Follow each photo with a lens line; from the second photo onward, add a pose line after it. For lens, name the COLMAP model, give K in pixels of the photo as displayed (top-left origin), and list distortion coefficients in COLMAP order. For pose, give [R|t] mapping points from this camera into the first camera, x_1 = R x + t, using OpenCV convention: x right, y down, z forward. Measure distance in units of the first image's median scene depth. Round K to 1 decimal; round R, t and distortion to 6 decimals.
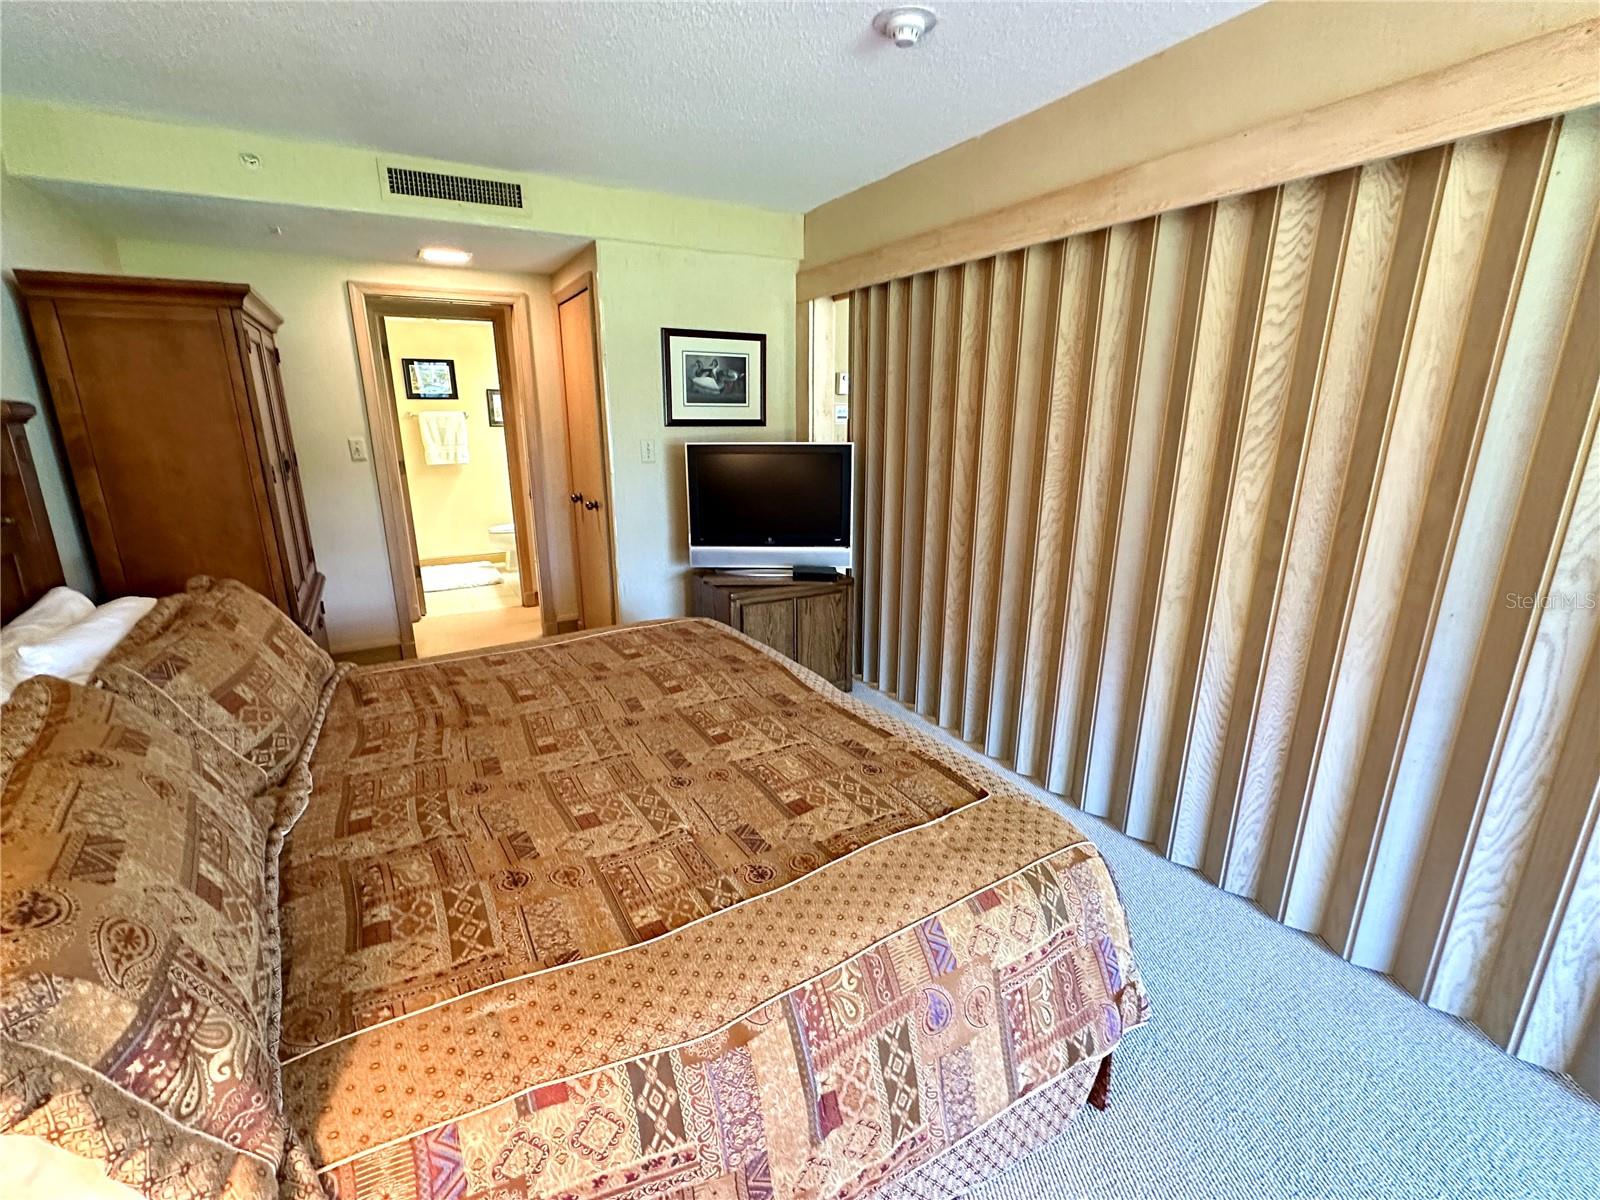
lens RADIAL K [[699.2, 0, 805.5], [0, 699.2, 611.9], [0, 0, 1]] dist [-0.003106, 0.000682]
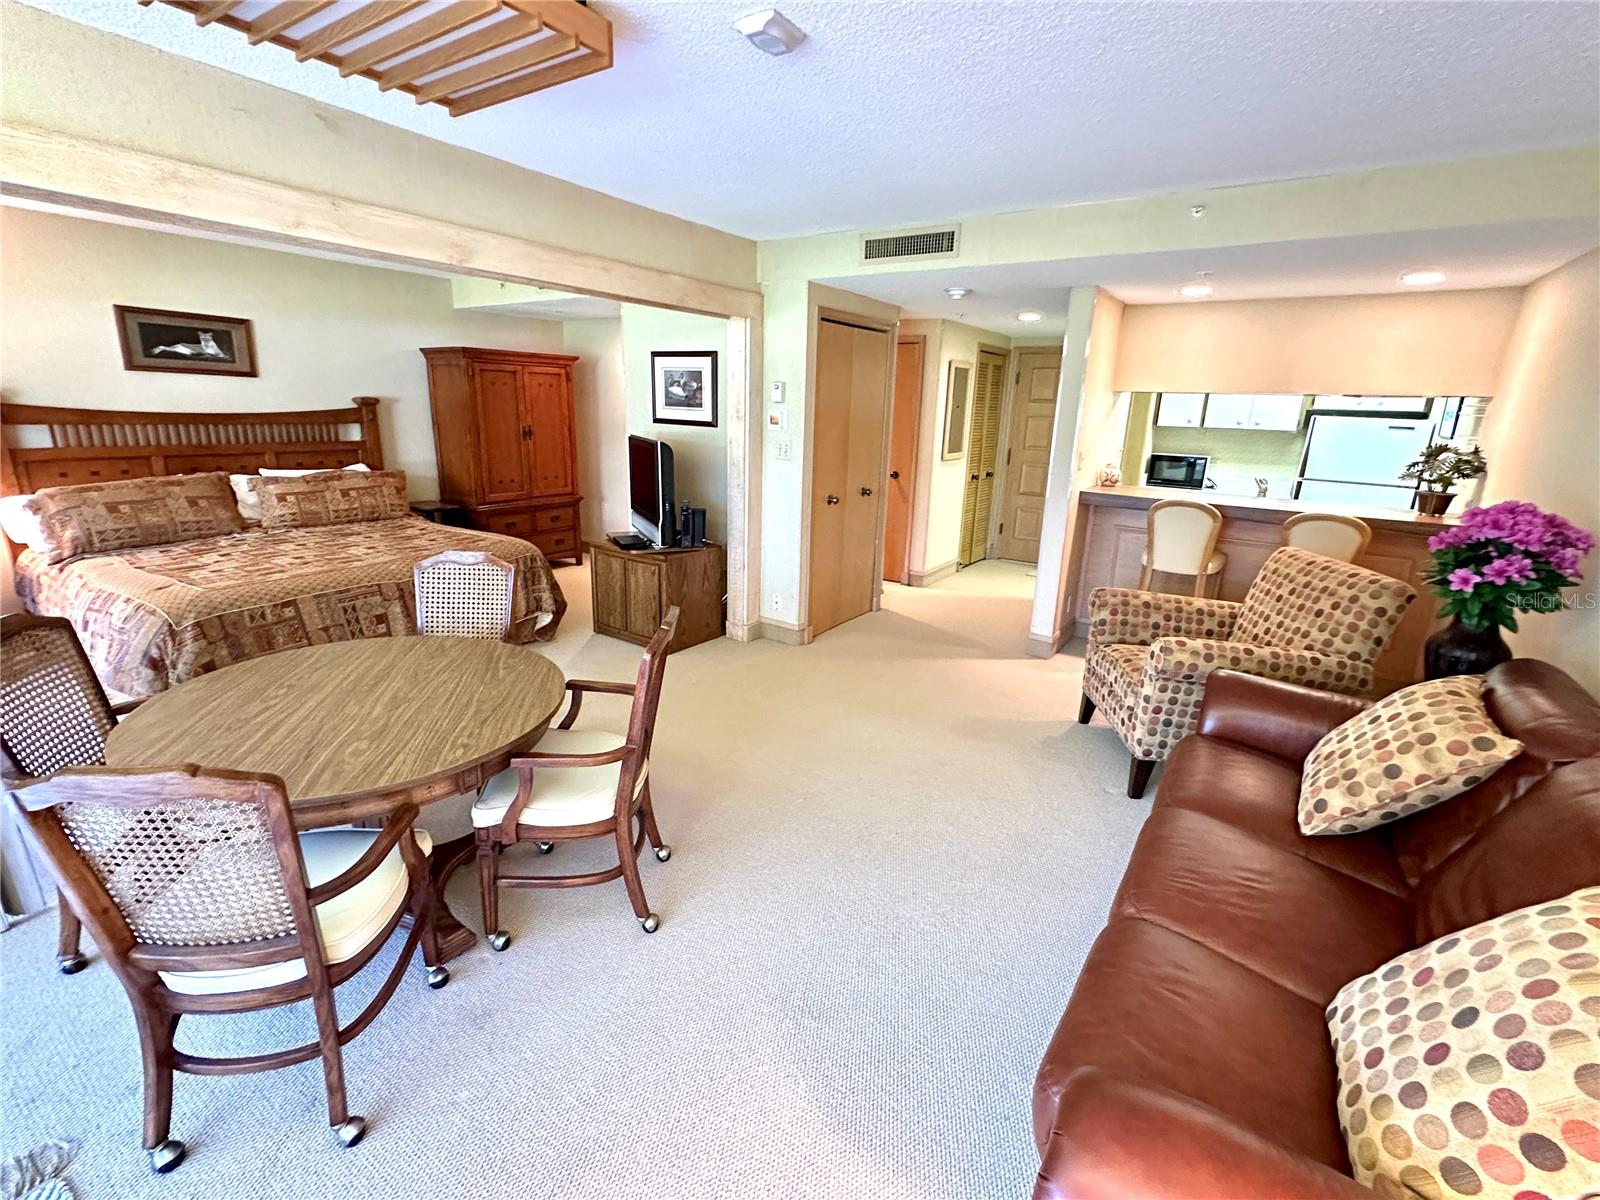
lens RADIAL K [[699.2, 0, 795.5], [0, 699.2, 605.6], [0, 0, 1]] dist [-0.003106, 0.000682]
pose [[0.451538, 0.260232, -0.853459, 1.425001], [-0.280627, 0.949402, 0.141016, -0.238554], [0.846972, 0.175830, 0.501719, 0.742419]]
